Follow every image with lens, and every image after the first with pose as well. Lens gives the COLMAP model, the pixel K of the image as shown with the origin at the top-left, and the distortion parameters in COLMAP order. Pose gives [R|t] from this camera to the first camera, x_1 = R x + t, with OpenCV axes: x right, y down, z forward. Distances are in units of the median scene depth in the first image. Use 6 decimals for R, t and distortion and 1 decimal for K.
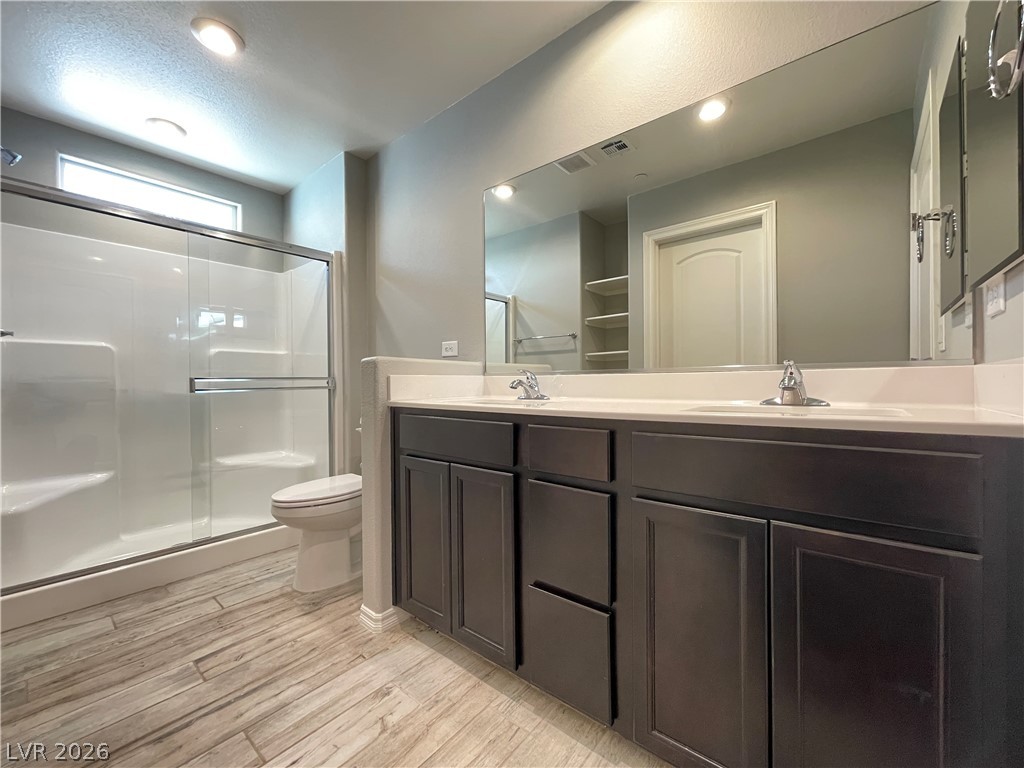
lens RADIAL K [[412.7, 0, 516.6], [0, 412.7, 378.9], [0, 0, 1]] dist [-0.001184, -0.001149]
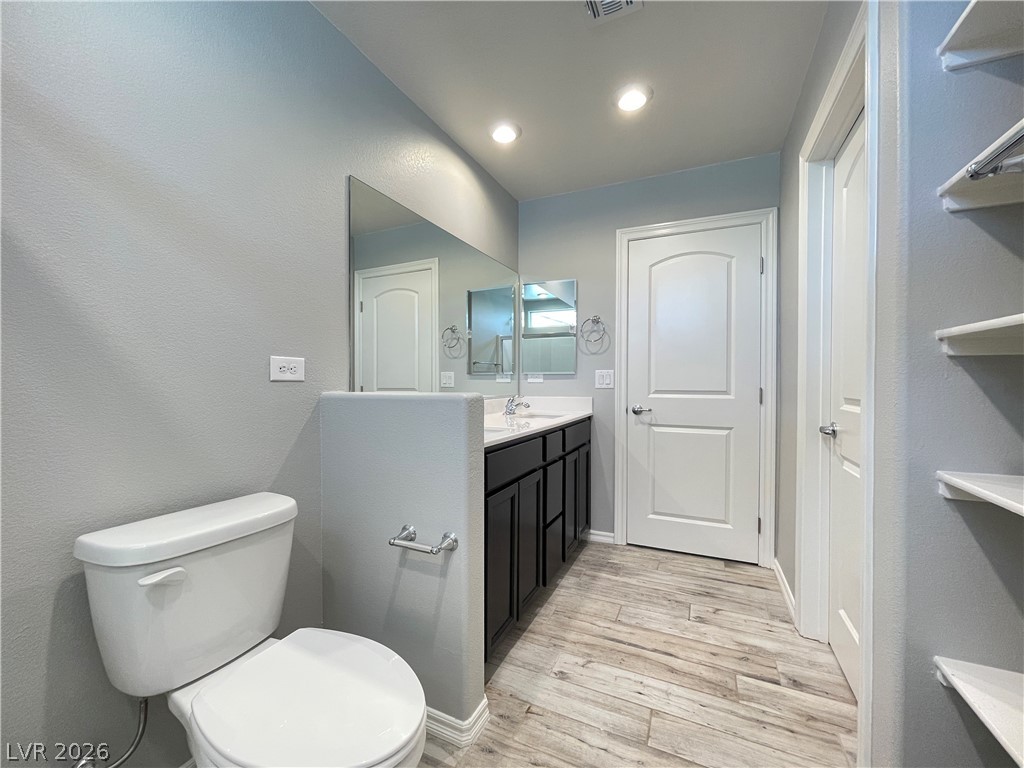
lens RADIAL K [[412.7, 0, 510.8], [0, 412.7, 384.0], [0, 0, 1]] dist [-0.001184, -0.001149]
pose [[-0.245430, 0.000688, 0.969414, -1.477409], [0.001765, 0.999998, -0.000263, -0.086471], [-0.969413, 0.001646, -0.245430, 1.463675]]
